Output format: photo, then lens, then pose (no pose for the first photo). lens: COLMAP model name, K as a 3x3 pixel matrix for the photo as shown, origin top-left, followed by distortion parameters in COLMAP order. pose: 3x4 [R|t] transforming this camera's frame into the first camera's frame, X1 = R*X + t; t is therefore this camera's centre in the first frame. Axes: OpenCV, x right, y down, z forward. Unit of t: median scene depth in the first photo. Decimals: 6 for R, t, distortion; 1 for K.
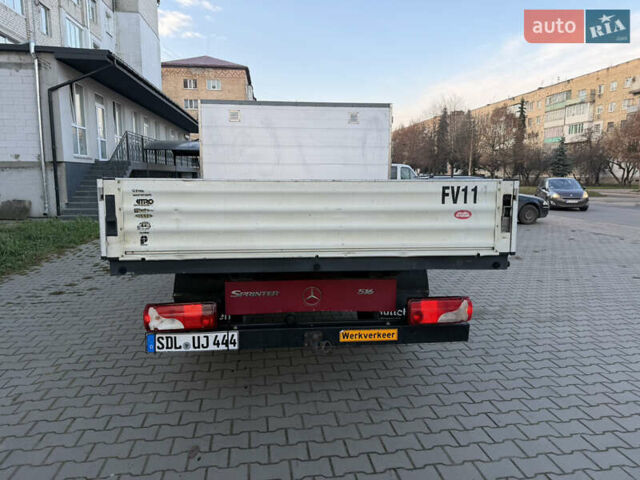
lens RADIAL K [[446.1, 0, 320.0], [0, 446.1, 240.0], [0, 0, 1]] dist [0.032381, -0.040776]
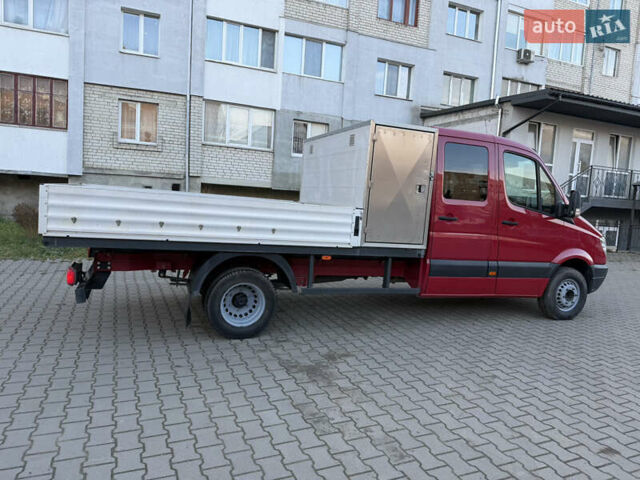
lens RADIAL K [[446.1, 0, 320.0], [0, 446.1, 240.0], [0, 0, 1]] dist [0.032381, -0.040776]
pose [[0.273327, 0.109486, -0.955670, 0.397317], [-0.196636, 0.978881, 0.055906, -0.040796], [0.941608, 0.172639, 0.289084, 0.276198]]
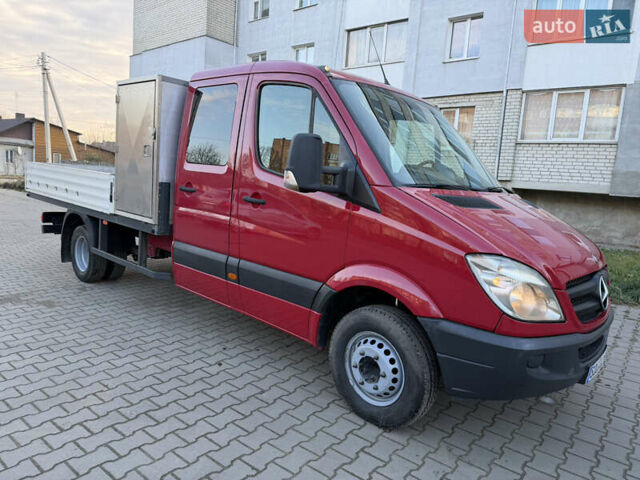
lens RADIAL K [[449.2, 0, 315.3], [0, 449.2, 238.4], [0, 0, 1]] dist [0.002123, -0.002274]
pose [[-0.727276, 0.033940, -0.685505, 0.192830], [-0.166972, 0.960021, 0.224679, -0.109118], [0.665725, 0.277864, -0.692533, 0.766342]]
